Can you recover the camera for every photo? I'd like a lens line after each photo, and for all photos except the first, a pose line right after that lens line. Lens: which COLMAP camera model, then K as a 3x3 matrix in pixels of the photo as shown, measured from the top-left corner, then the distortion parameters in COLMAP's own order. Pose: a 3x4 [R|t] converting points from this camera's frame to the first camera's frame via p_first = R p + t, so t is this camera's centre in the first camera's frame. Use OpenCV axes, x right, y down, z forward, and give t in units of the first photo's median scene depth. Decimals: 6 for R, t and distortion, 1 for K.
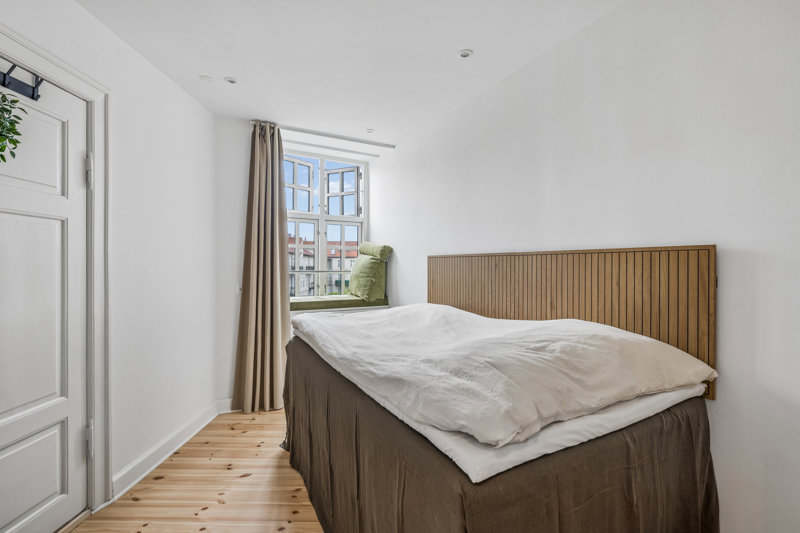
lens RADIAL K [[351.5, 0, 402.6], [0, 351.5, 268.3], [0, 0, 1]] dist [-0.002559, 0.000100]
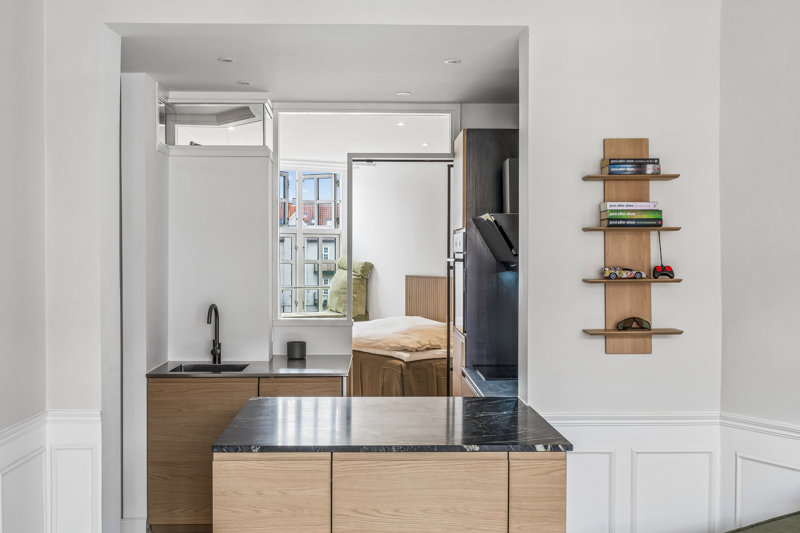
lens RADIAL K [[899.3, 0, 397.8], [0, 899.3, 263.6], [0, 0, 1]] dist [0.001645, 0.000000]
pose [[0.999887, -0.001743, 0.014959, 0.004347], [0.001730, 0.999998, 0.000908, -0.101034], [-0.014960, -0.000882, 0.999888, -2.582684]]
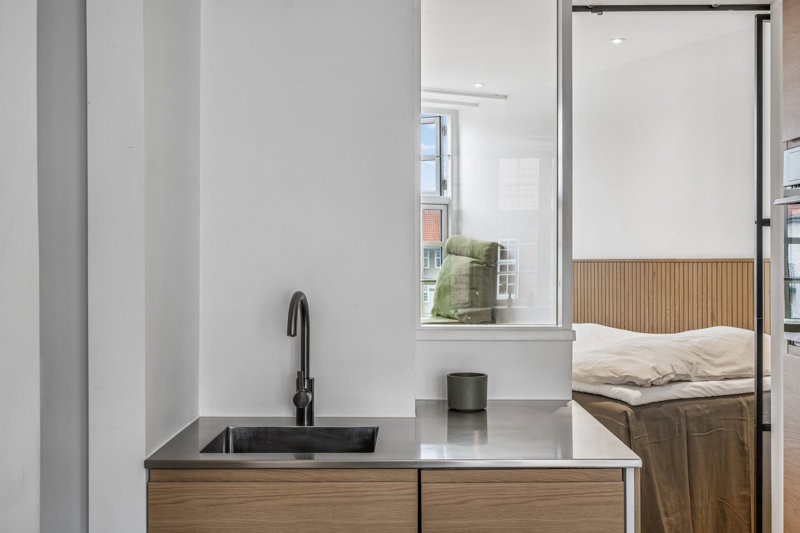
lens RADIAL K [[935.5, 0, 399.2], [0, 935.5, 265.7], [0, 0, 1]] dist [-0.010605, 0.000000]
pose [[0.999654, -0.003905, -0.026003, -0.298007], [0.003781, 0.999981, -0.004840, -0.018799], [0.026022, 0.004740, 0.999650, -1.308757]]
